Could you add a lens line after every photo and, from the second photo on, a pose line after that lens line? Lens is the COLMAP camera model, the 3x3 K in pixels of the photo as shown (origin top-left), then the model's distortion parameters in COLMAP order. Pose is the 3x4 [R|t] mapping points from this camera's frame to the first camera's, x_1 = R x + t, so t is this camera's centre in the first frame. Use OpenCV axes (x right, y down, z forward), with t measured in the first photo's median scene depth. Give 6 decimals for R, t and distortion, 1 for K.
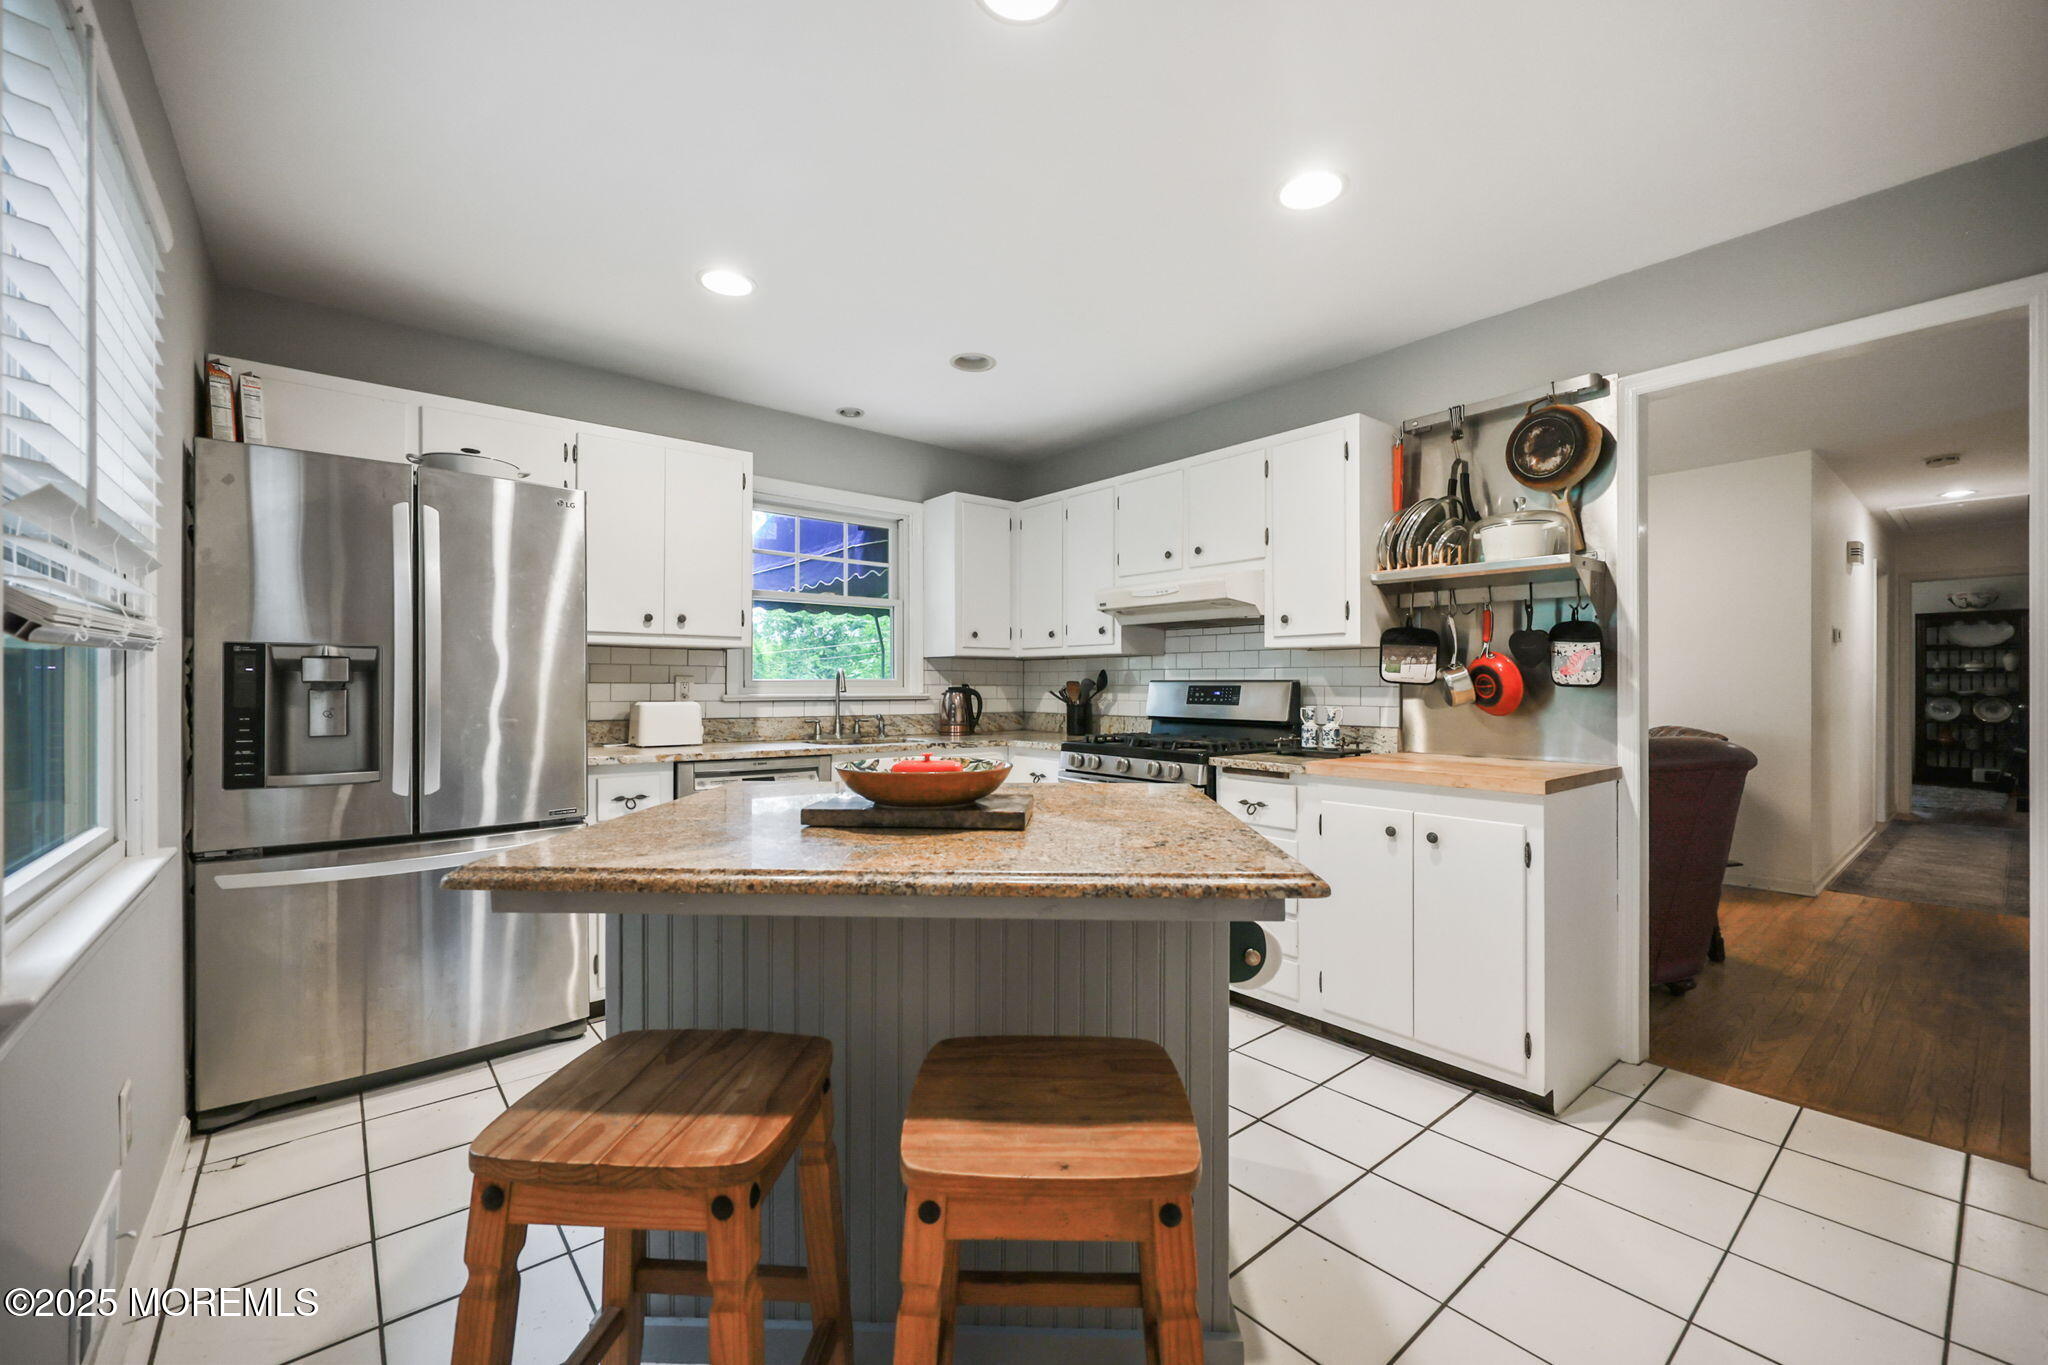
lens RADIAL K [[832.0, 0, 1027.4], [0, 832.0, 680.3], [0, 0, 1]] dist [0.000524, -0.000344]
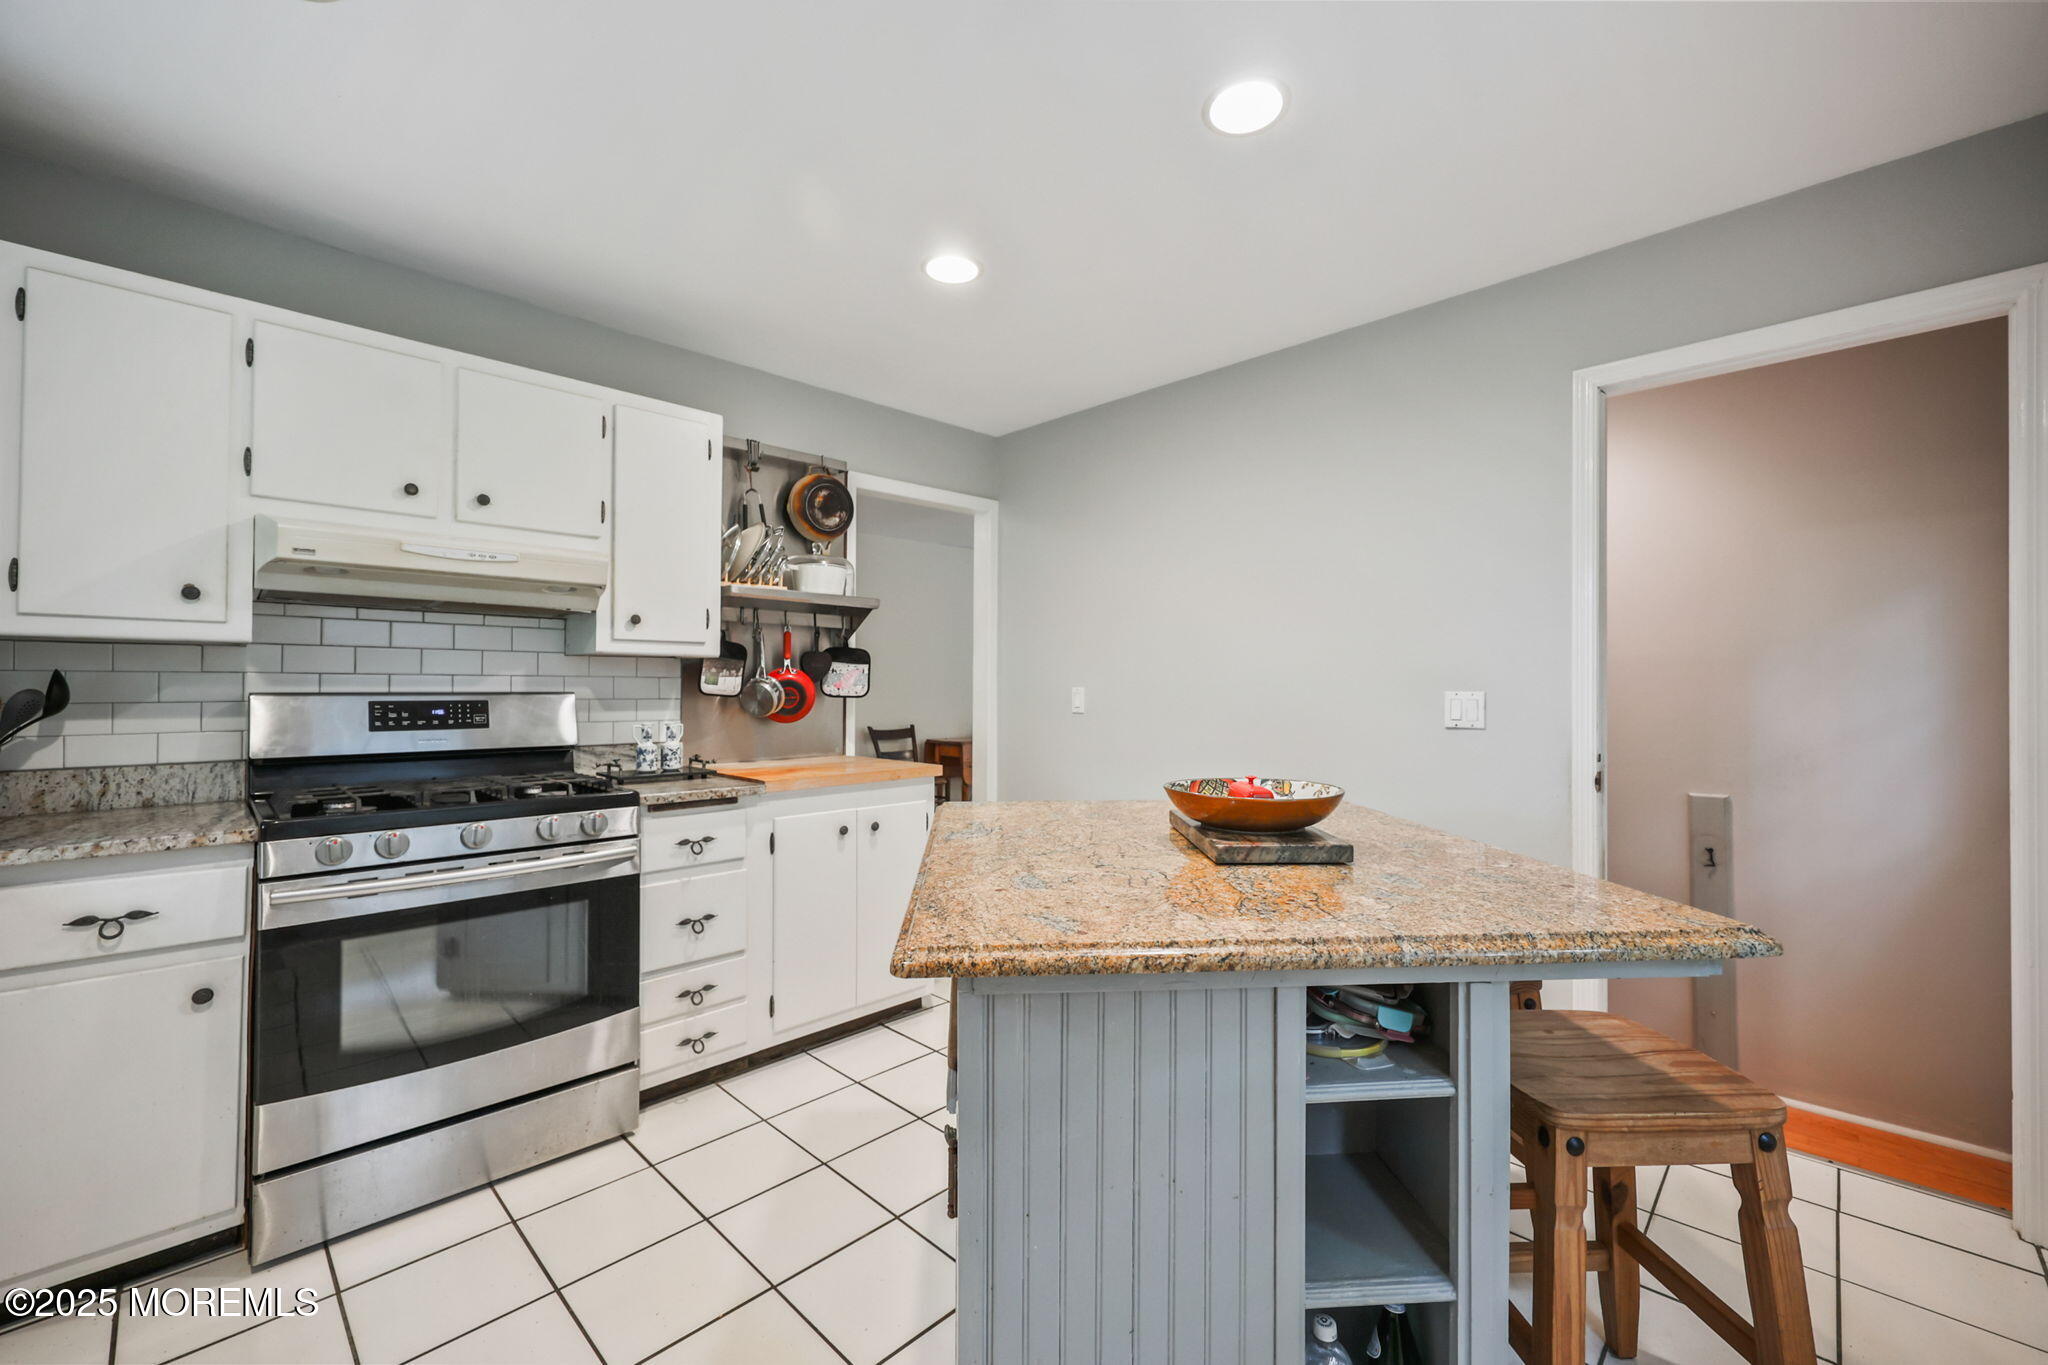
lens RADIAL K [[832.0, 0, 1027.4], [0, 832.0, 680.3], [0, 0, 1]] dist [0.000524, -0.000344]
pose [[-0.095915, 0.007380, 0.995362, -0.590208], [-0.005744, 0.999952, -0.007968, -0.009222], [-0.995373, -0.006481, -0.095868, 0.737621]]
